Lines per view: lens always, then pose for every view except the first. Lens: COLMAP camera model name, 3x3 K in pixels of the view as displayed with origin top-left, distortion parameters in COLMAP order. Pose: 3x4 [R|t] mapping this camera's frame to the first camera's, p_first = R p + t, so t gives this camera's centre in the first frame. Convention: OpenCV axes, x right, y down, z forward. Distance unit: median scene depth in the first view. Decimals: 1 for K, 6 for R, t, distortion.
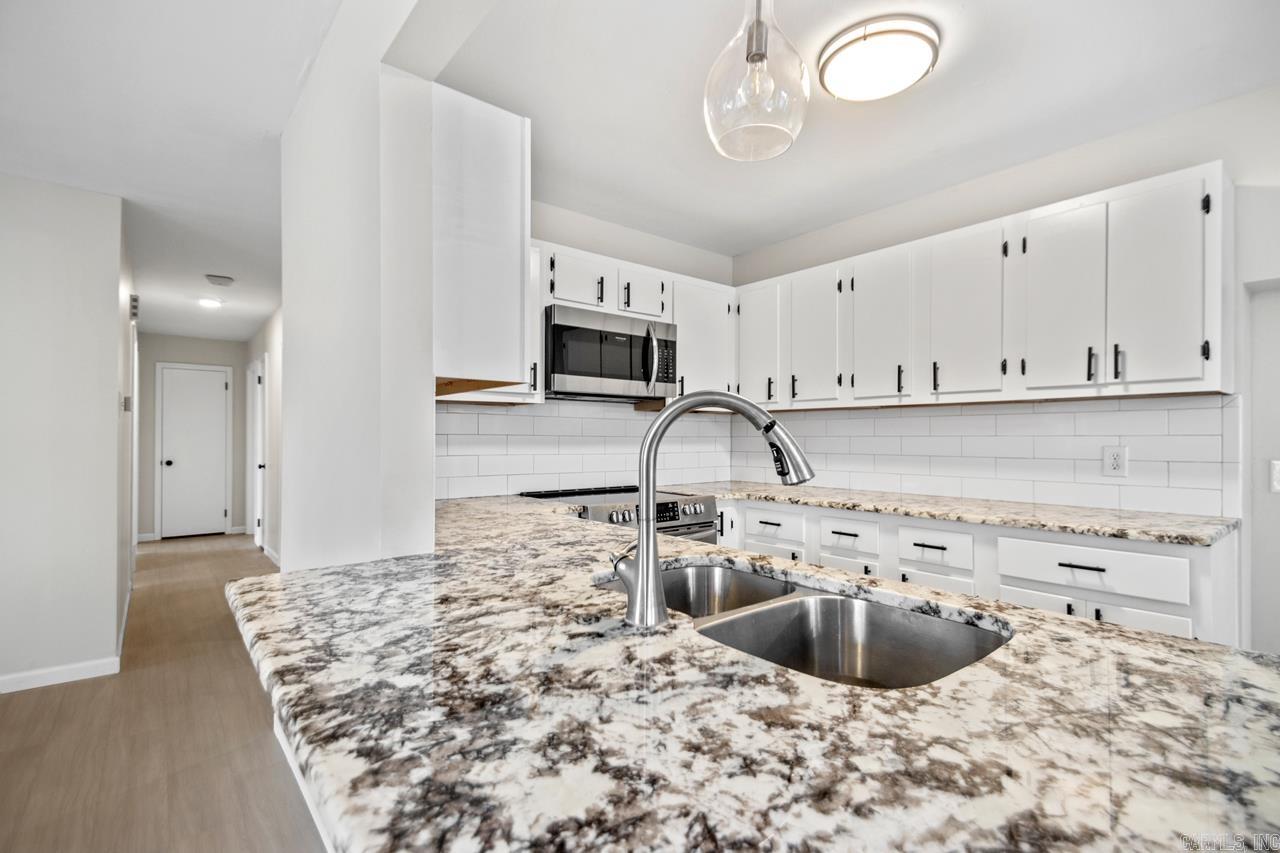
lens RADIAL K [[597.5, 0, 645.5], [0, 597.5, 438.7], [0, 0, 1]] dist [0.026320, -0.009935]
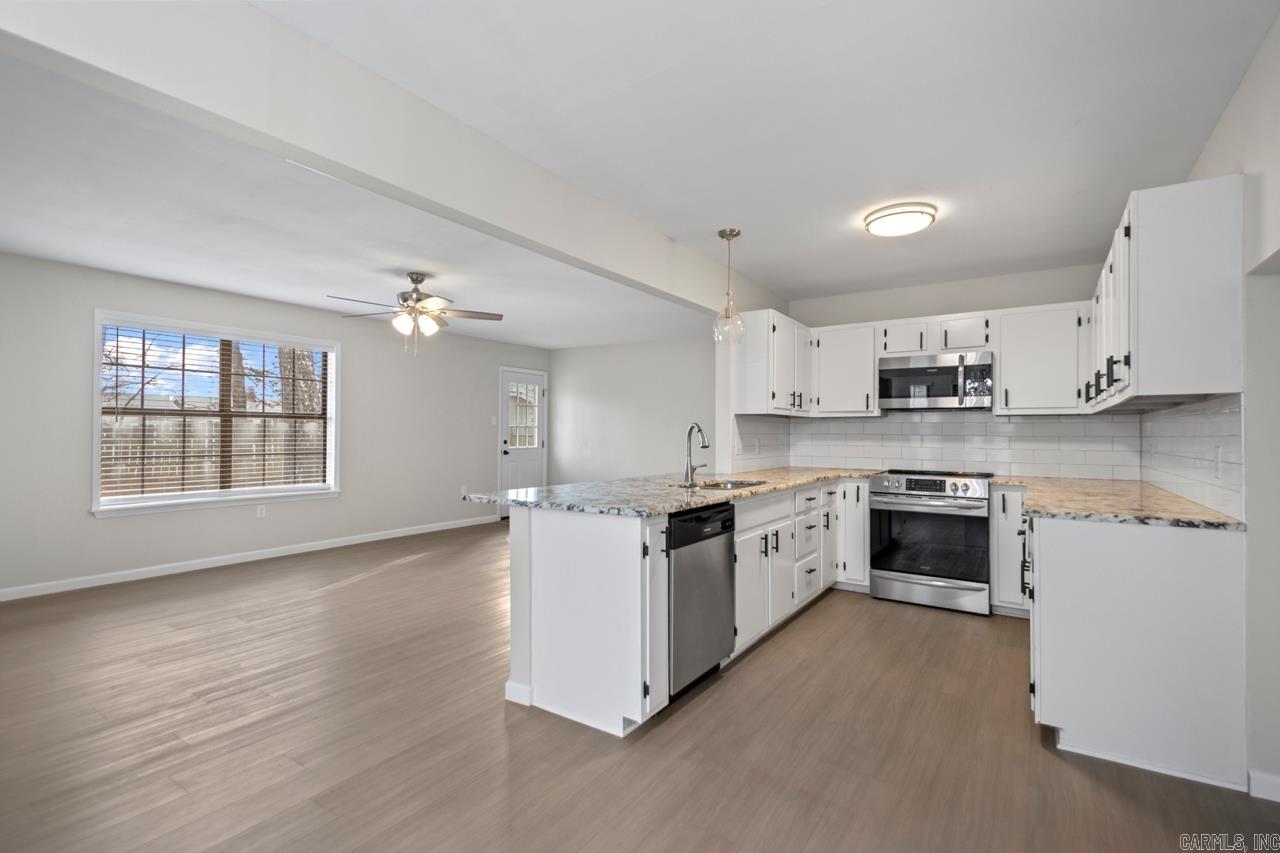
lens RADIAL K [[593.4, 0, 649.3], [0, 593.4, 424.9], [0, 0, 1]] dist [0.016073, -0.018018]
pose [[0.295831, -0.012634, -0.955157, 1.245372], [-0.007678, 0.999849, -0.015603, -0.001107], [0.955209, 0.011950, 0.295690, -0.127759]]
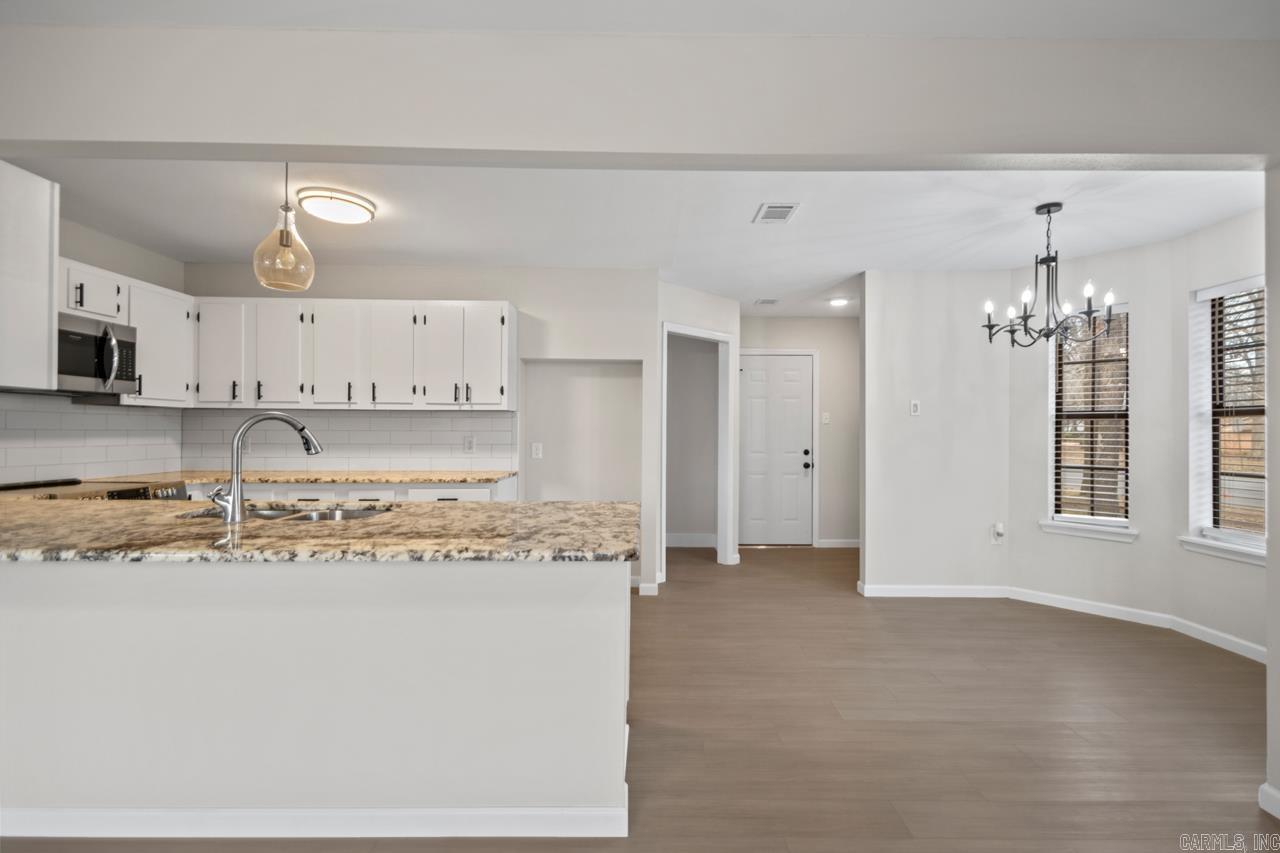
lens RADIAL K [[593.9, 0, 653.5], [0, 593.9, 428.6], [0, 0, 1]] dist [0.020292, -0.000283]
pose [[0.628629, 0.005938, 0.777683, -0.241738], [-0.003800, 0.999982, -0.004564, -0.005652], [-0.777696, -0.000086, 0.628640, -0.492884]]
